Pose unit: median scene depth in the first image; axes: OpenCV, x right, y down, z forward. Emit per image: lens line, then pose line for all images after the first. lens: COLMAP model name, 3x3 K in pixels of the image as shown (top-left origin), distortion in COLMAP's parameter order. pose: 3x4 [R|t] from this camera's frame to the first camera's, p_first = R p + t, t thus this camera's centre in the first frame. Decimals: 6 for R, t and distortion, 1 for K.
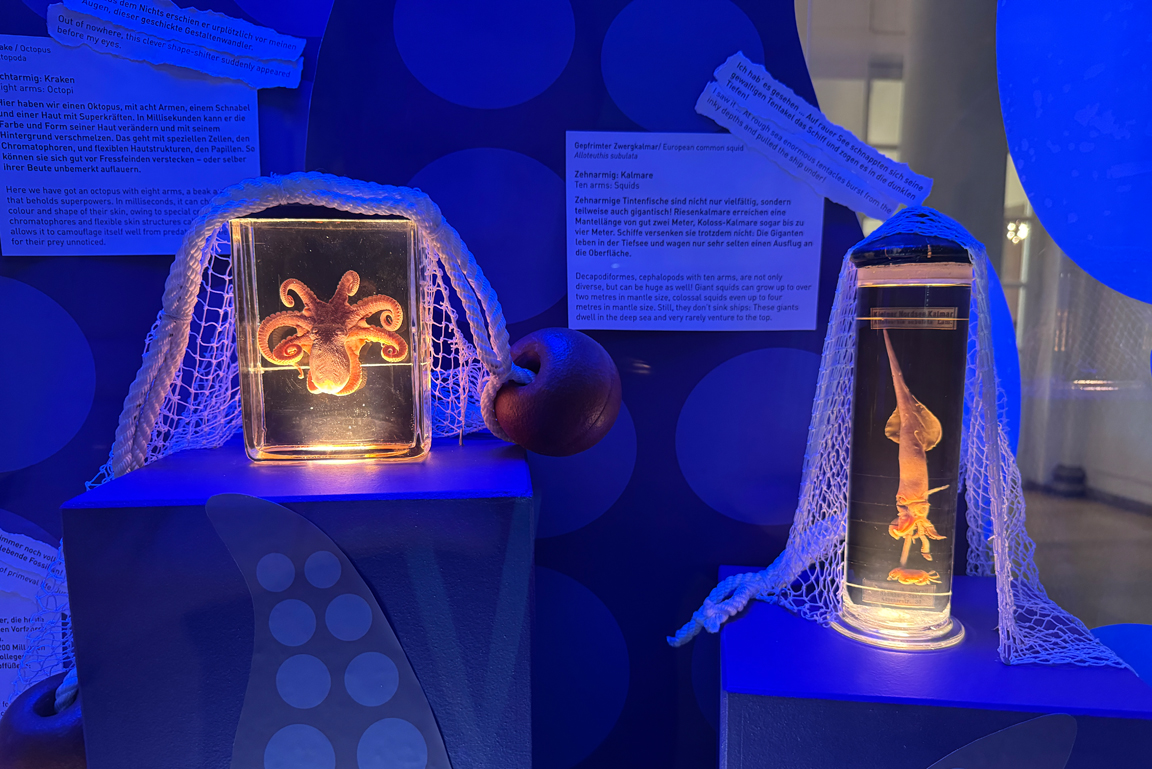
lens RADIAL K [[937.6, 0, 574.7], [0, 937.6, 386.0], [0, 0, 1]] dist [0.004415, 0.000813]
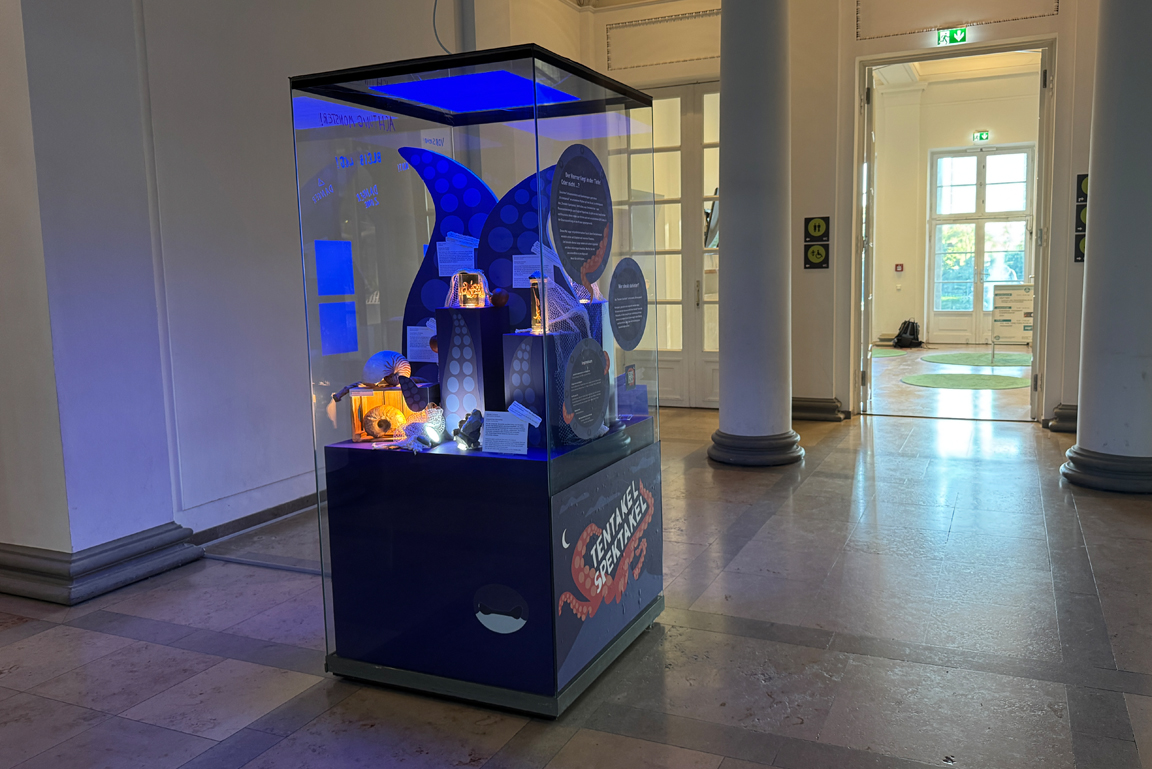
lens RADIAL K [[937.6, 0, 576.2], [0, 937.6, 384.5], [0, 0, 1]] dist [0.004415, 0.000813]
pose [[0.876374, 0.042381, -0.479764, 3.936005], [-0.021219, 0.998551, 0.049448, 0.300062], [0.481164, -0.033155, 0.876003, -4.925474]]
